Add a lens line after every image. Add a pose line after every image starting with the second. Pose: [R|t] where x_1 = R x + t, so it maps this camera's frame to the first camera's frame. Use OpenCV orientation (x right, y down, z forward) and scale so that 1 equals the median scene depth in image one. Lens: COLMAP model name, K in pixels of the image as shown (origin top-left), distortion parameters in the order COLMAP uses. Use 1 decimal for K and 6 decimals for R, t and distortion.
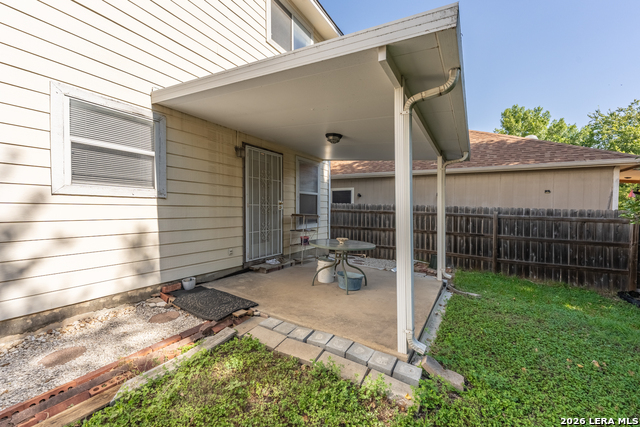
lens RADIAL K [[265.2, 0, 320.0], [0, 265.2, 213.5], [0, 0, 1]] dist [-0.001218, -0.000123]
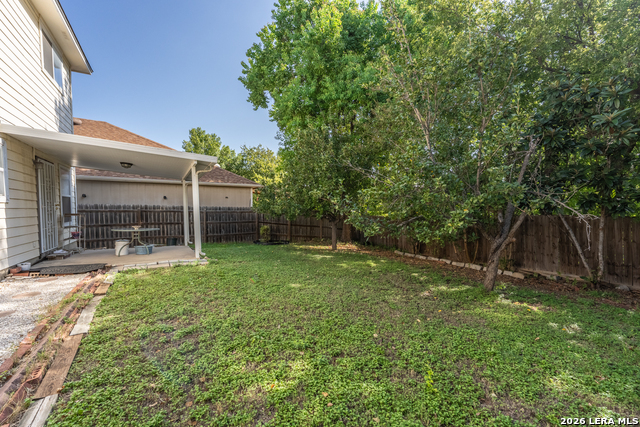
lens RADIAL K [[265.2, 0, 320.0], [0, 265.2, 213.5], [0, 0, 1]] dist [-0.001218, -0.000123]
pose [[0.475319, -0.035860, 0.879082, -0.603187], [0.028789, 0.999268, 0.025197, 0.003673], [-0.879342, 0.013331, 0.476004, -0.594300]]
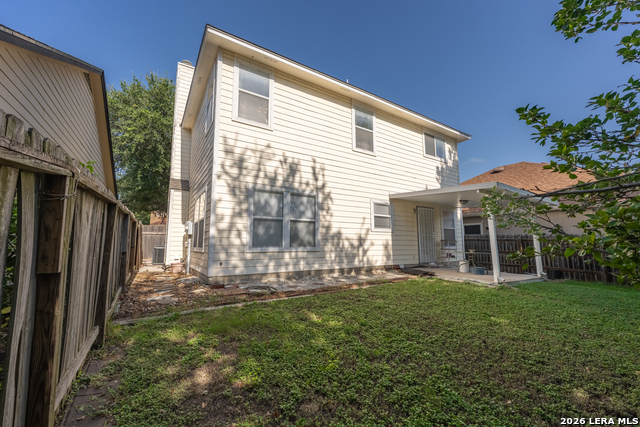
lens RADIAL K [[250.3, 0, 320.0], [0, 250.3, 213.5], [0, 0, 1]] dist [-0.000422, 0.000024]
pose [[0.890152, -0.053906, -0.452464, -0.054485], [-0.006598, 0.991349, -0.131089, 0.053490], [0.455616, 0.119675, 0.882095, -0.940053]]
